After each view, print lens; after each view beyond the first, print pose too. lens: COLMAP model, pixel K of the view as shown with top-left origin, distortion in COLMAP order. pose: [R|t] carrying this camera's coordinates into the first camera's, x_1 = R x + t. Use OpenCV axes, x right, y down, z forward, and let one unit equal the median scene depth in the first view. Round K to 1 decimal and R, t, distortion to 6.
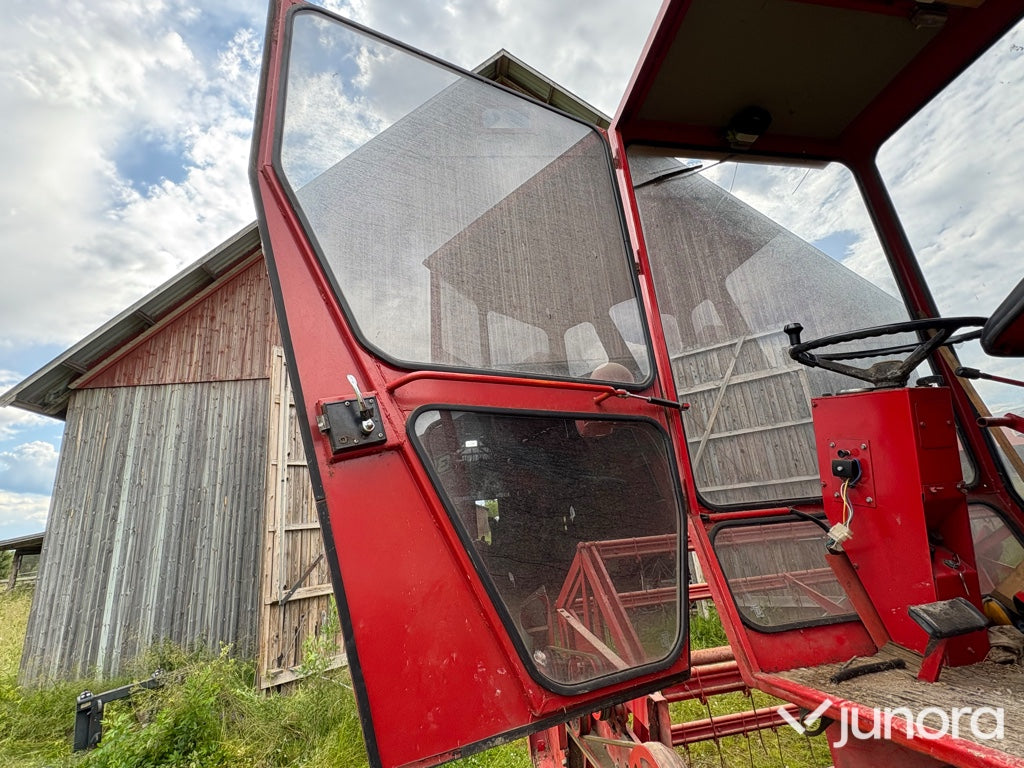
lens RADIAL K [[465.1, 0, 512.0], [0, 465.1, 384.0], [0, 0, 1]] dist [-0.000041, 0.000089]
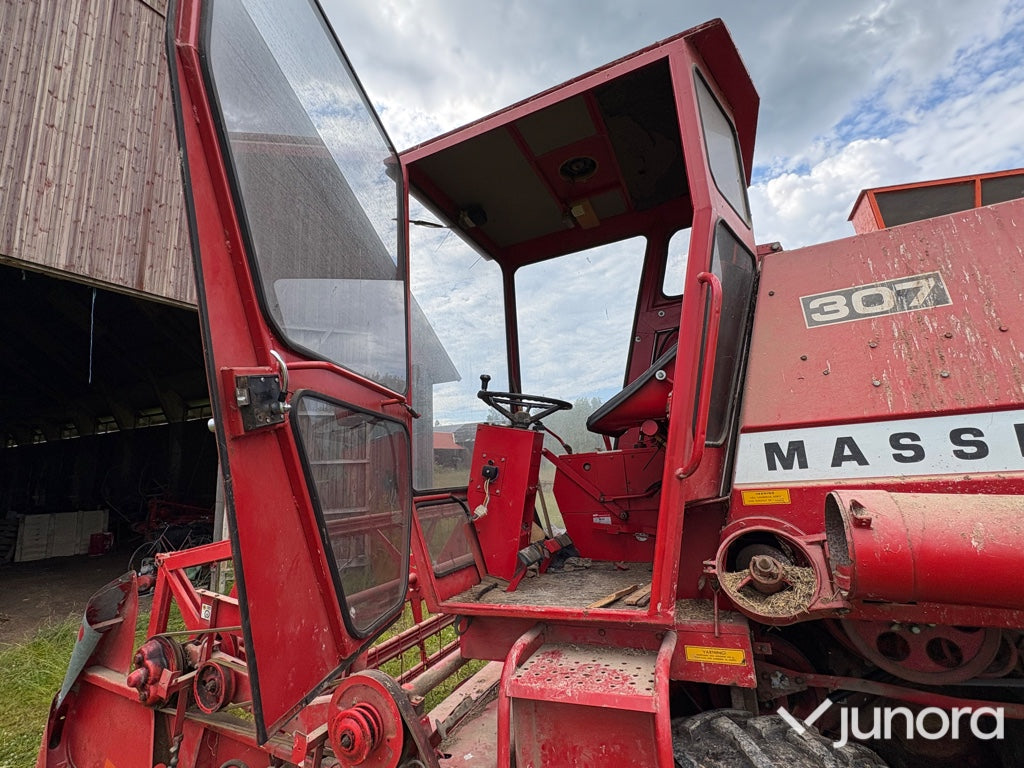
lens RADIAL K [[465.1, 0, 512.0], [0, 465.1, 384.0], [0, 0, 1]] dist [-0.000041, 0.000089]
pose [[0.568015, 0.215849, 0.794209, -0.107296], [-0.257555, 0.963146, -0.077561, -0.000793], [-0.781681, -0.160497, 0.602674, 0.003745]]
